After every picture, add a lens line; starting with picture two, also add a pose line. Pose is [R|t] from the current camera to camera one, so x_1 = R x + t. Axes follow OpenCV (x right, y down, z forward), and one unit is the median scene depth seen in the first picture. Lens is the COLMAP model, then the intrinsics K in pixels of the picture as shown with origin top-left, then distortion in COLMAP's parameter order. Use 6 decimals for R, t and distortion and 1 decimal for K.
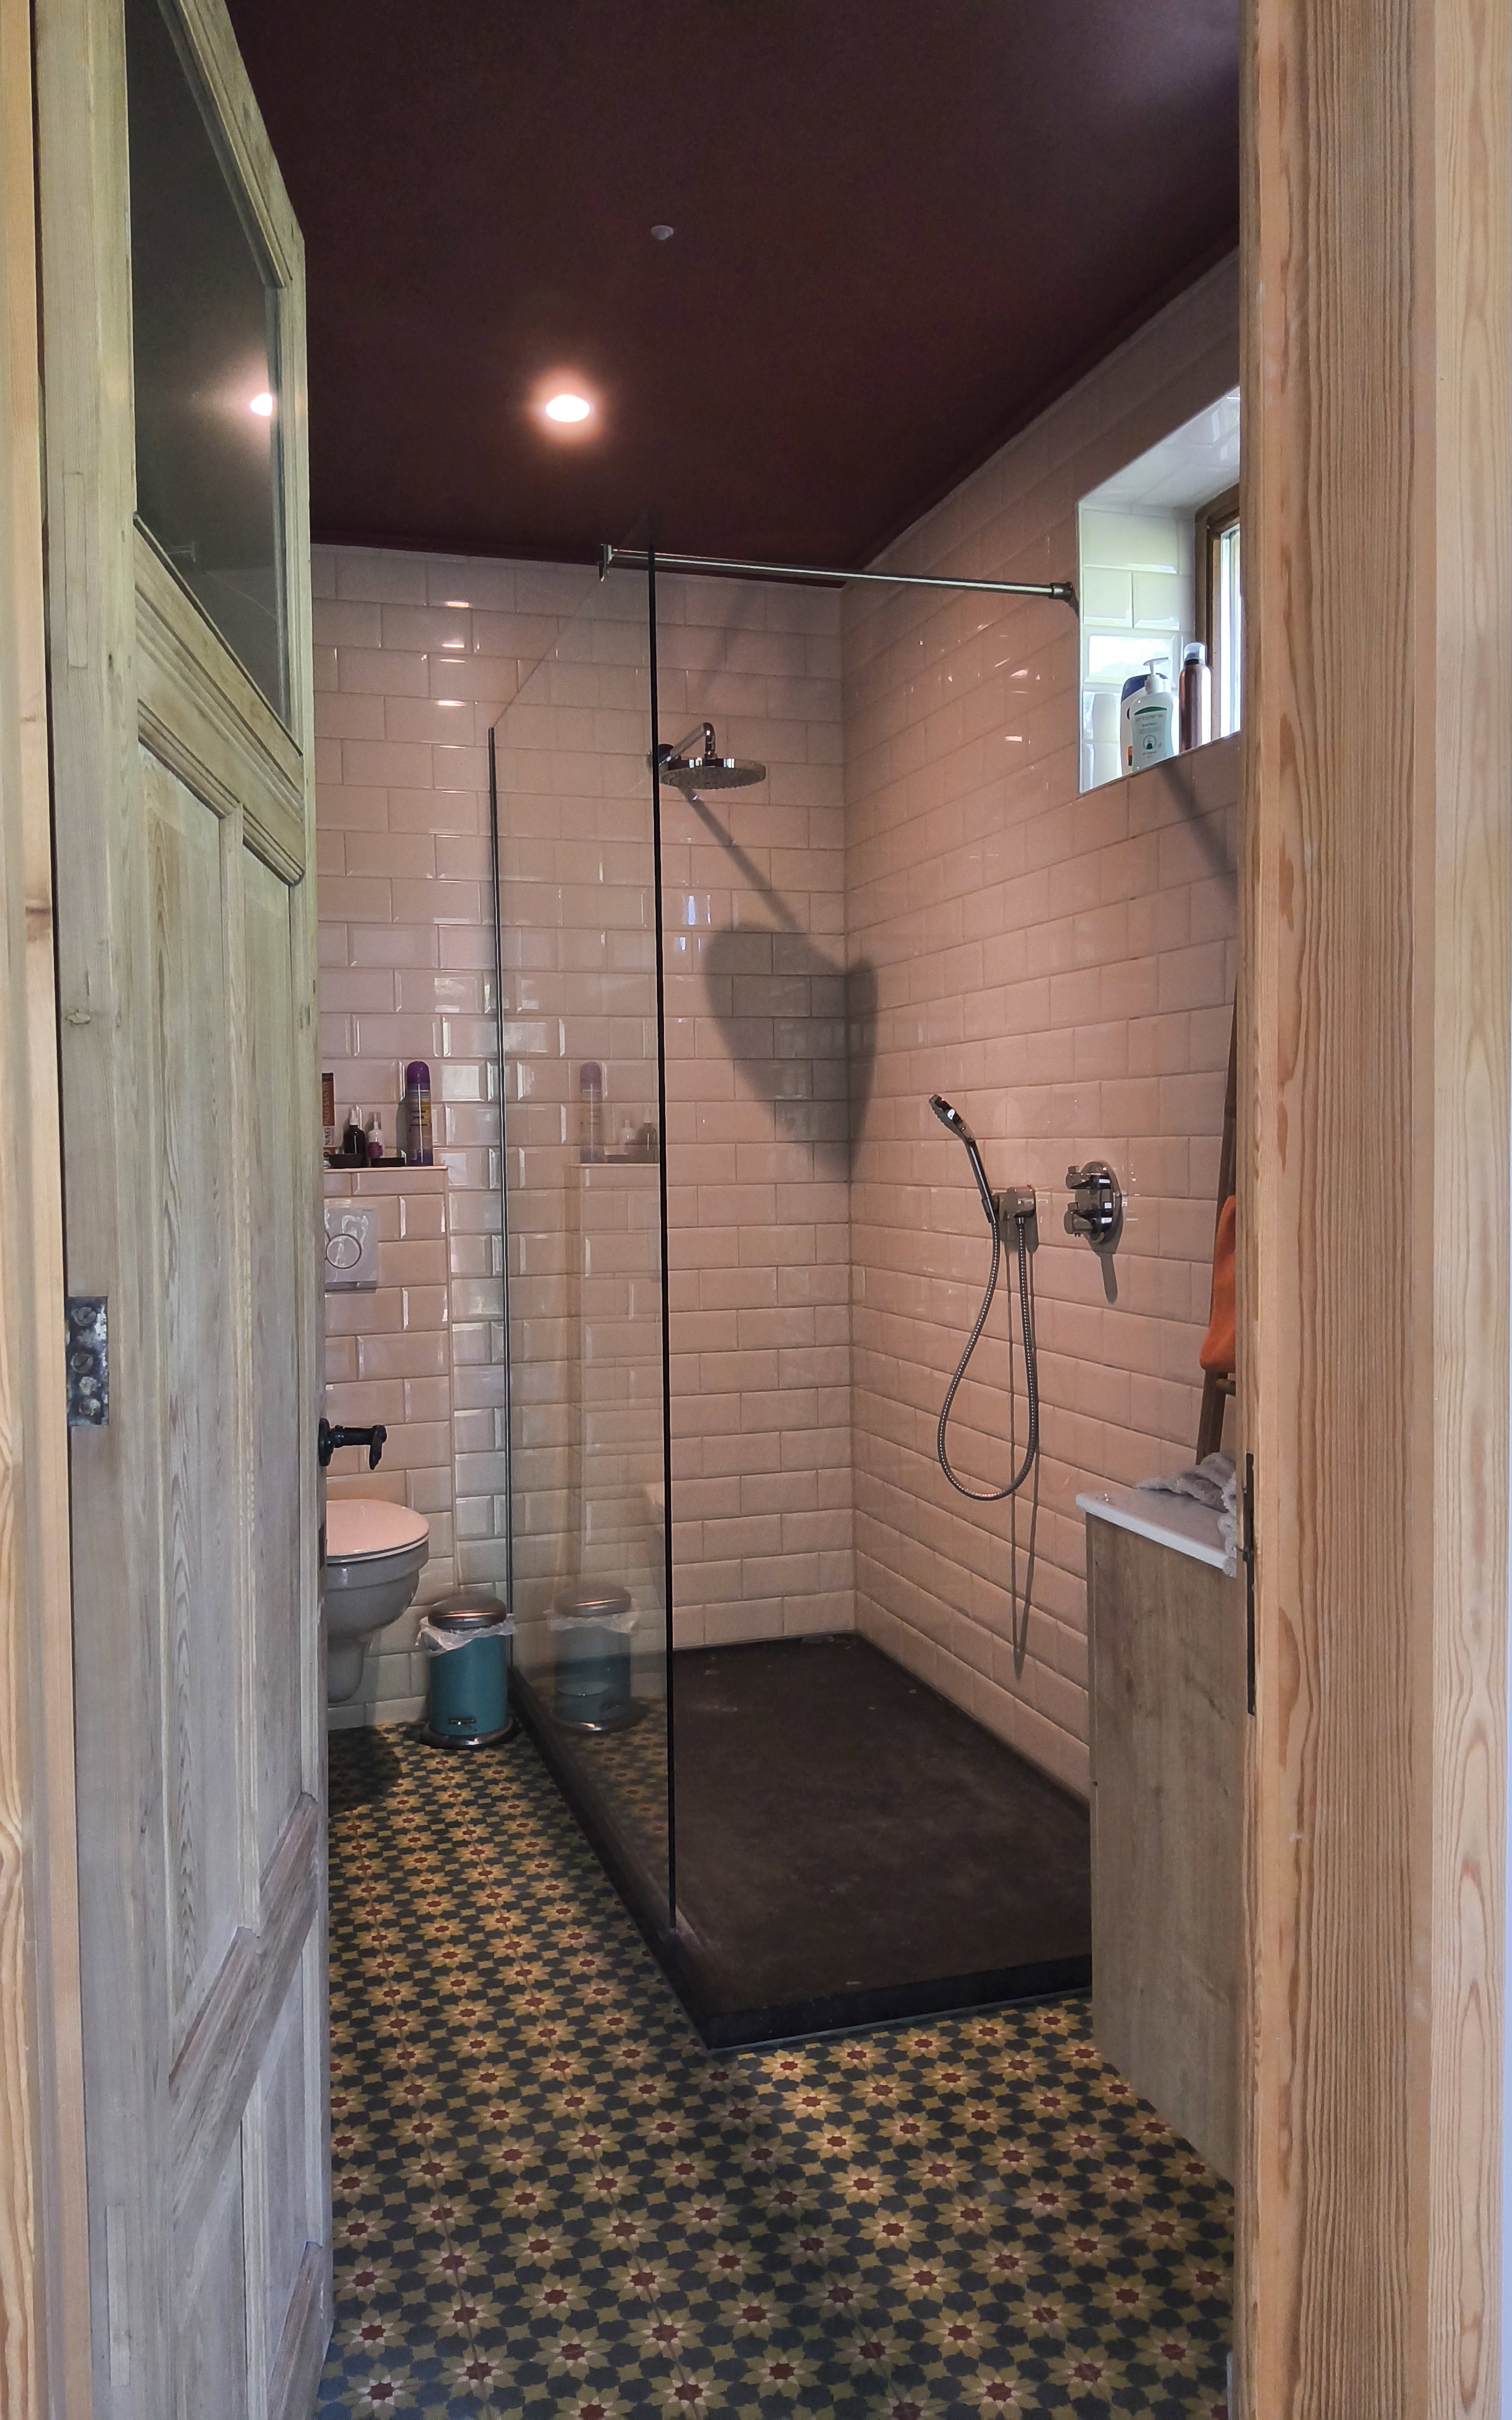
lens RADIAL K [[1803.8, 0, 756.0], [0, 1803.8, 1210.0], [0, 0, 1]] dist [0.005257, -0.003894]
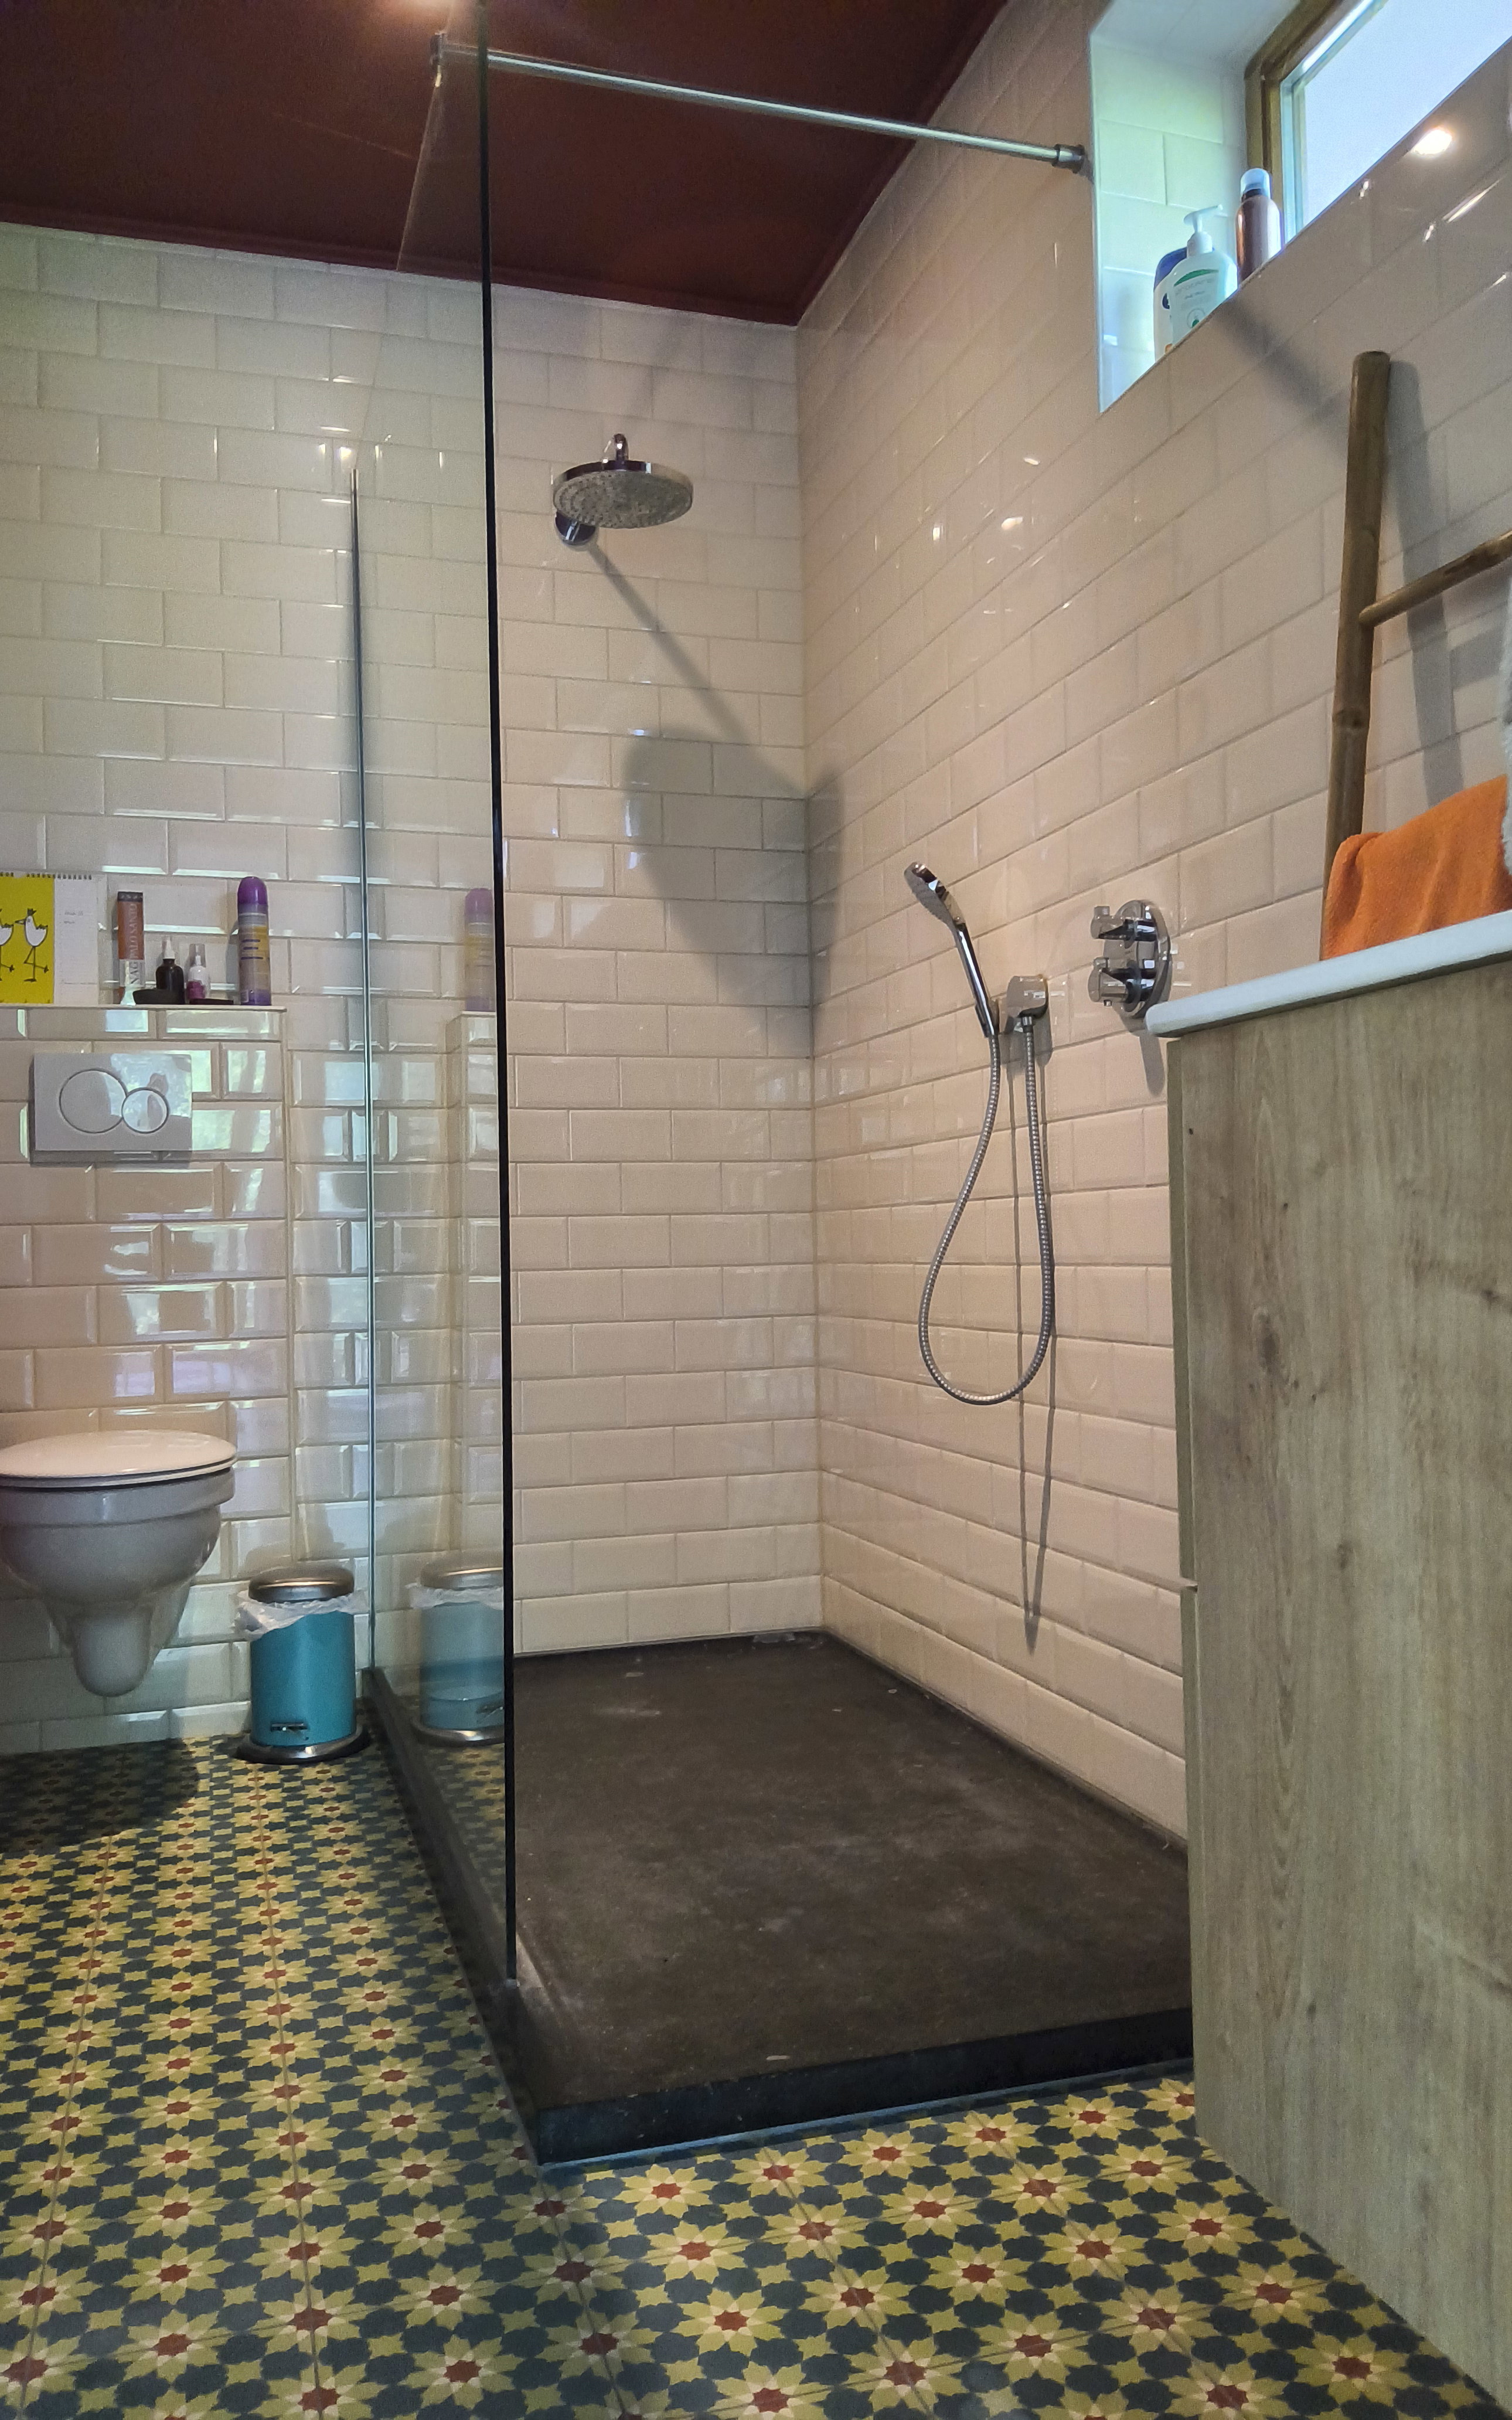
lens RADIAL K [[1820.9, 0, 756.0], [0, 1820.9, 1210.0], [0, 0, 1]] dist [-0.008816, -0.004925]
pose [[0.999991, -0.003893, -0.001648, 0.045942], [0.003789, 0.998273, -0.058630, 0.159409], [0.001874, 0.058623, 0.998278, 0.327399]]
